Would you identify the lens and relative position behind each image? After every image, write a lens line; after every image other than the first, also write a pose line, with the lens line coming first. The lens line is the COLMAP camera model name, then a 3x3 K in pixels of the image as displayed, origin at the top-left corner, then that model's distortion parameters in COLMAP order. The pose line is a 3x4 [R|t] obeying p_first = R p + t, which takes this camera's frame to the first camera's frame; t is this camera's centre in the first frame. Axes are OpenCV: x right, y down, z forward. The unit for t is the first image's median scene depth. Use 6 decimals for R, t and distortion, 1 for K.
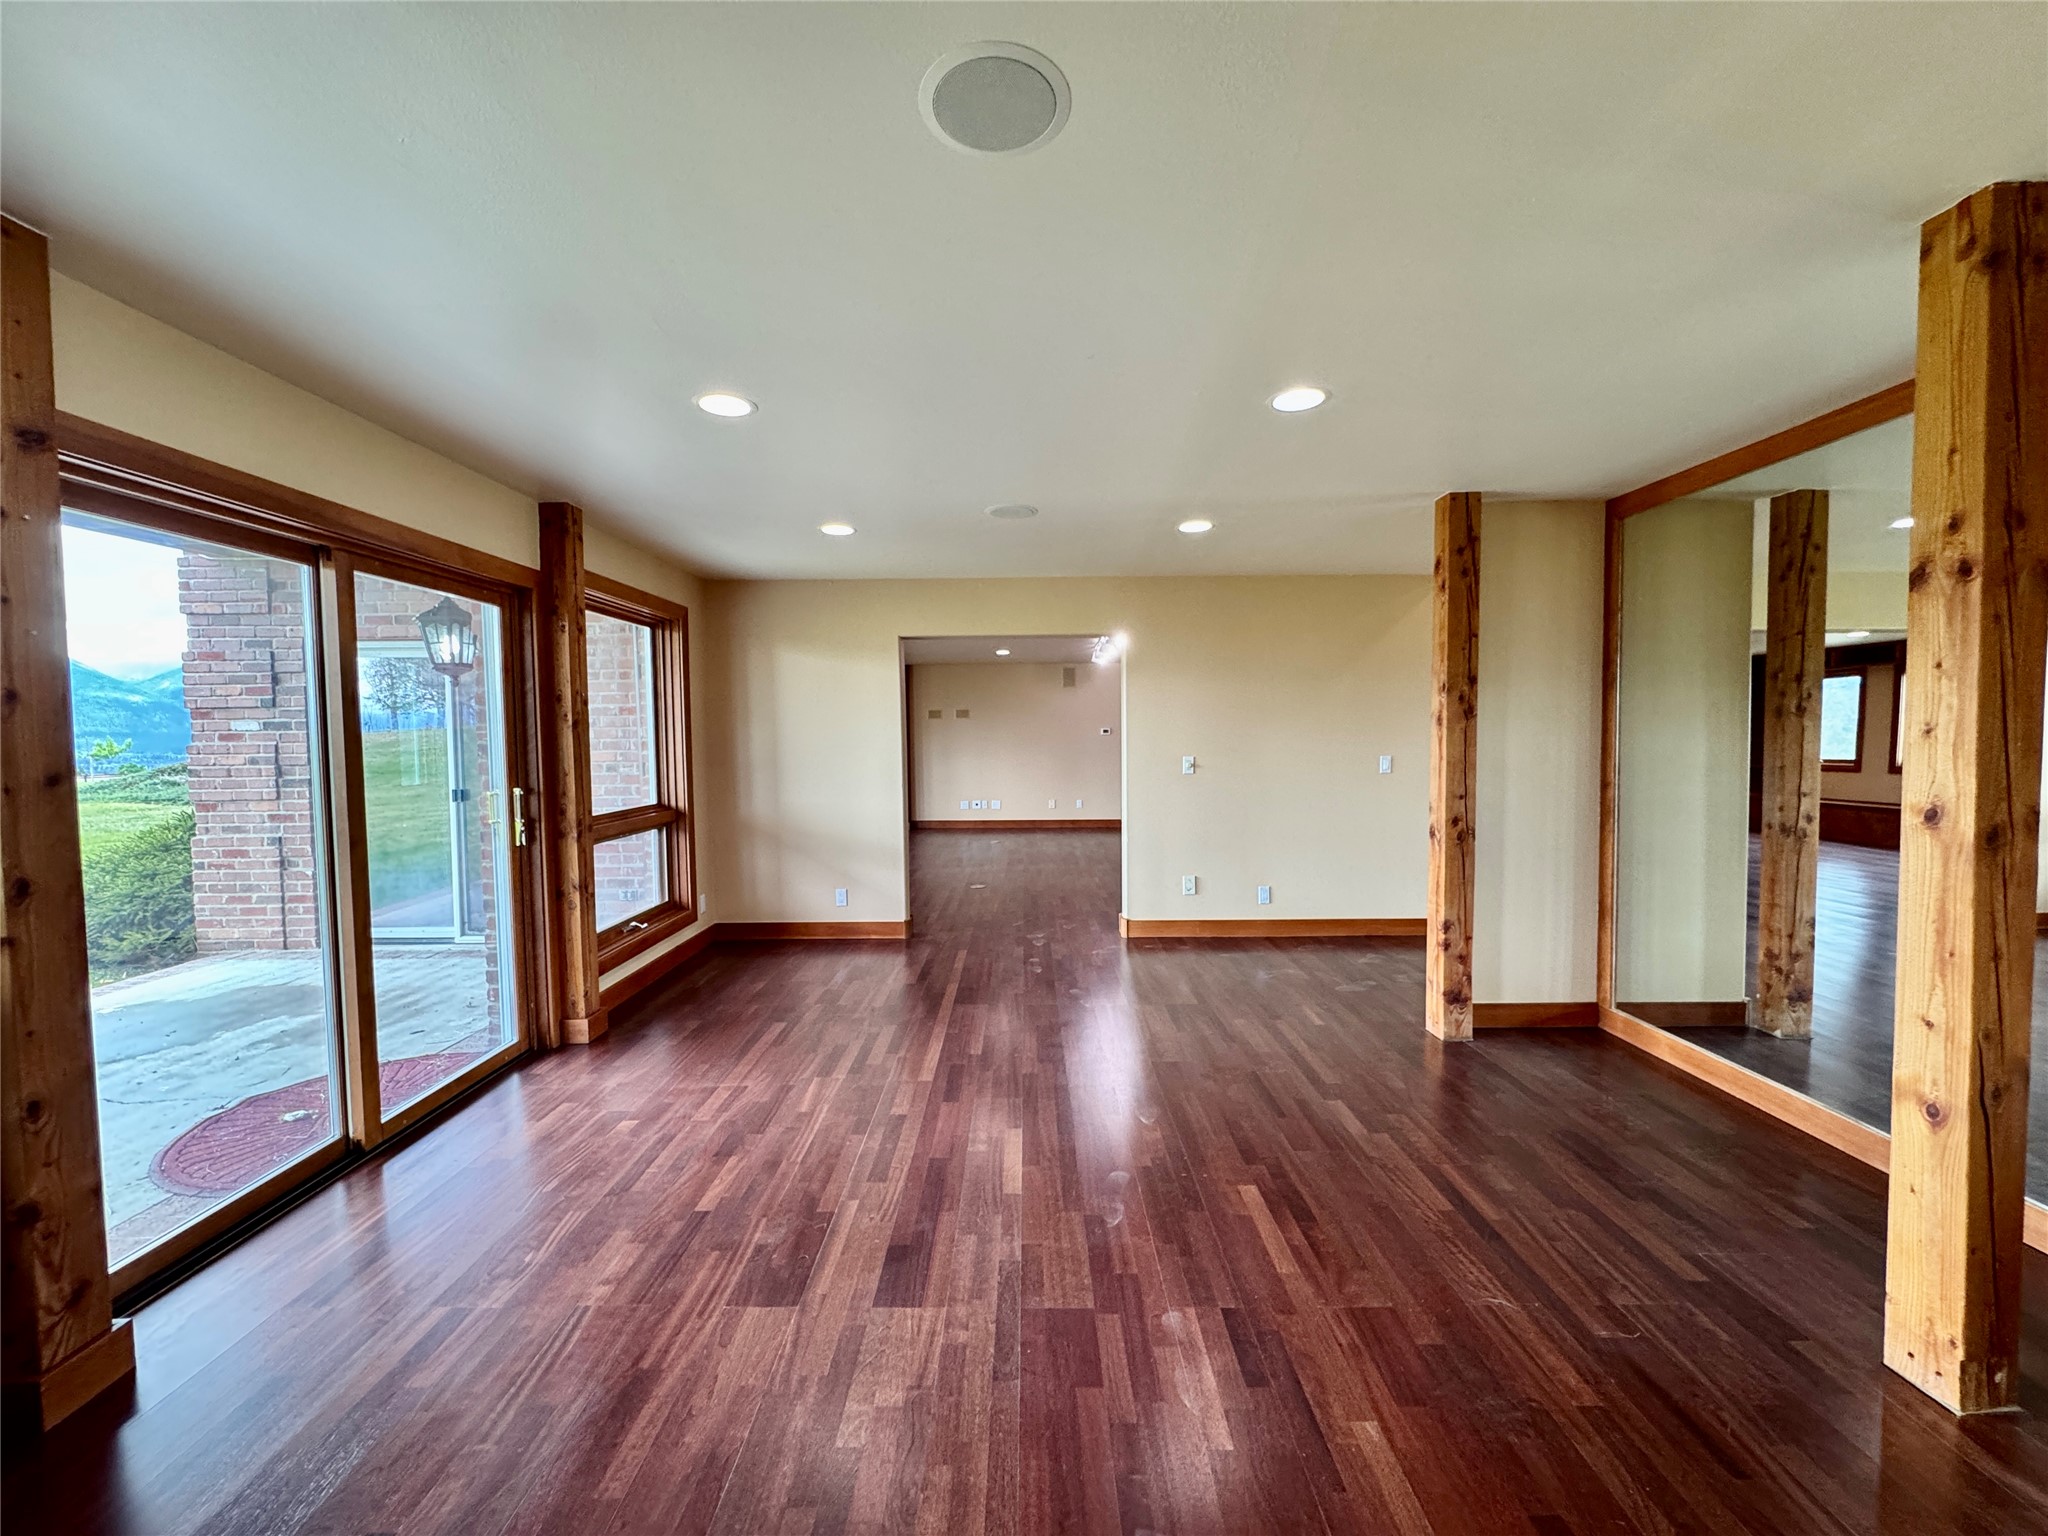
lens RADIAL K [[816.4, 0, 1022.1], [0, 816.4, 776.7], [0, 0, 1]] dist [-0.003438, 0.000489]
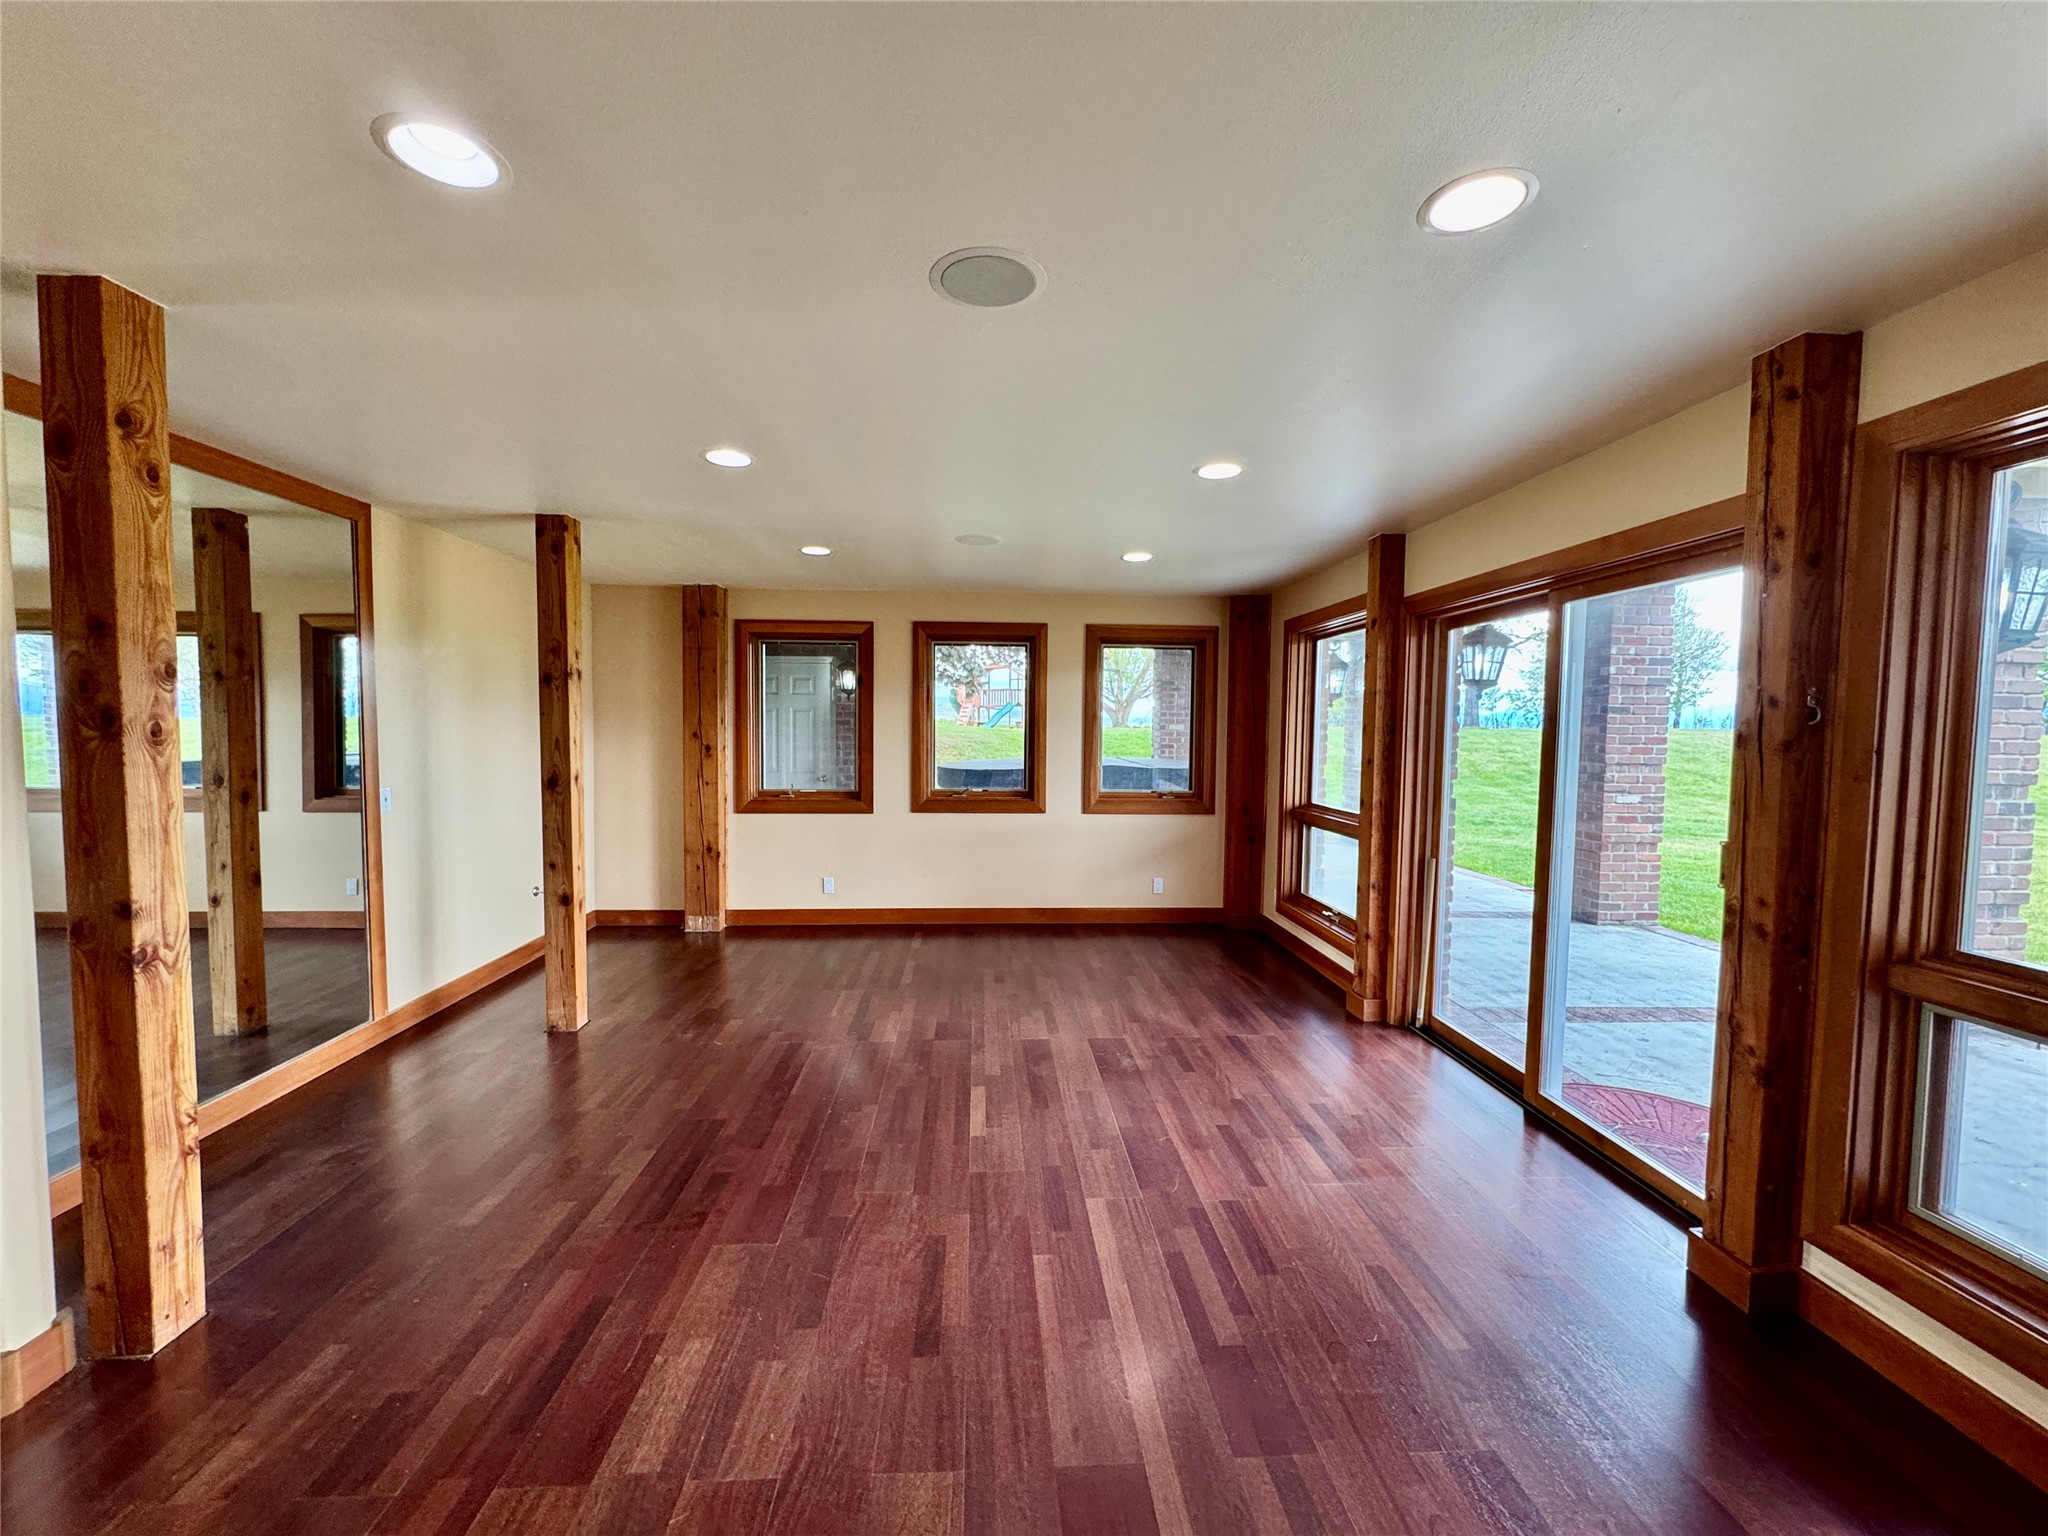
lens RADIAL K [[816.4, 0, 1023.0], [0, 816.4, 764.3], [0, 0, 1]] dist [-0.003438, 0.000489]
pose [[-0.998371, 0.008590, -0.056411, -0.011926], [0.003158, 0.995406, 0.095690, -0.144096], [0.056974, 0.095356, -0.993812, 2.126042]]
